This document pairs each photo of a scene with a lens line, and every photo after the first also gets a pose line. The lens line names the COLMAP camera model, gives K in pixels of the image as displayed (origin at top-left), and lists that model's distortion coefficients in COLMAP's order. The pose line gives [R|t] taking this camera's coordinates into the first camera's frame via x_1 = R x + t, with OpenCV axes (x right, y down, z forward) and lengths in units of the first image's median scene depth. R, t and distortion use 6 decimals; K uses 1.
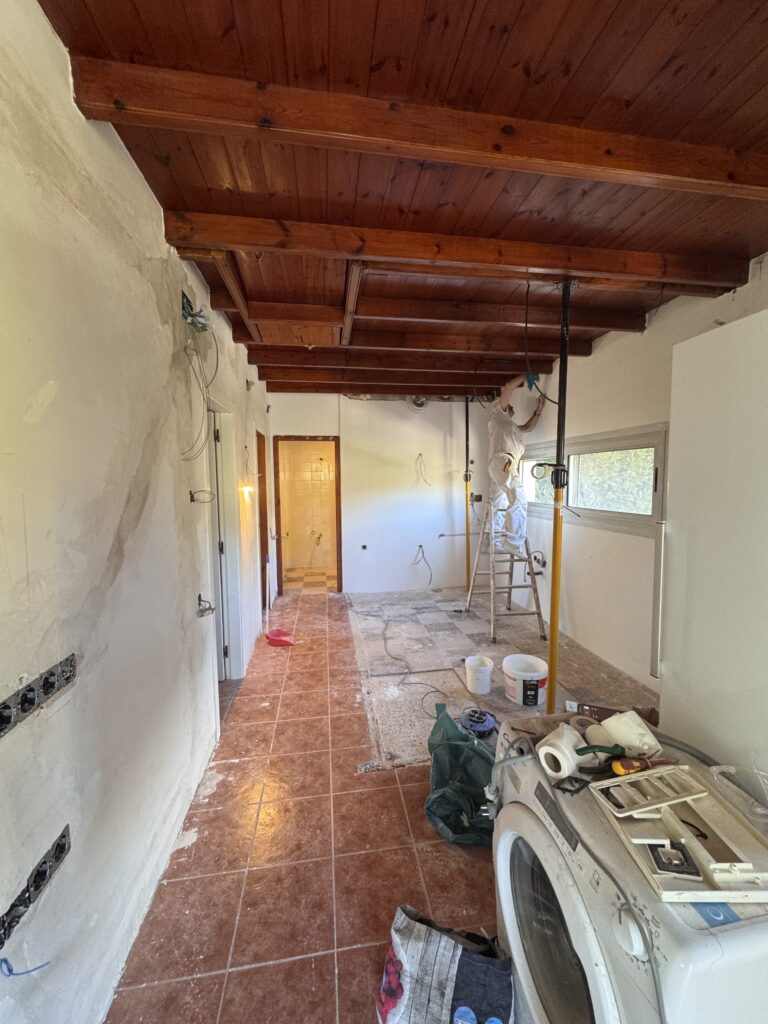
lens RADIAL K [[407.3, 0, 386.1], [0, 407.3, 510.3], [0, 0, 1]] dist [-0.002867, -0.000094]
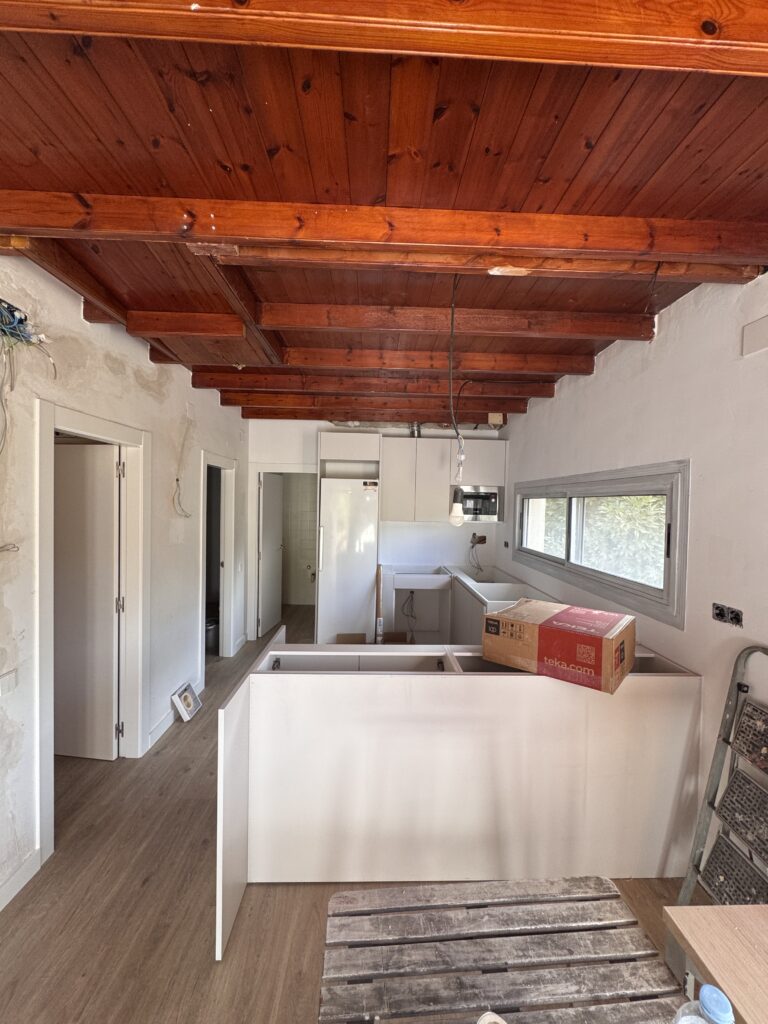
lens RADIAL K [[407.3, 0, 387.8], [0, 407.3, 513.1], [0, 0, 1]] dist [-0.002867, -0.000094]
pose [[0.991918, 0.031628, -0.122873, 0.325190], [-0.037959, 0.998051, -0.049527, -0.087995], [0.121067, 0.053791, 0.991186, 0.284516]]
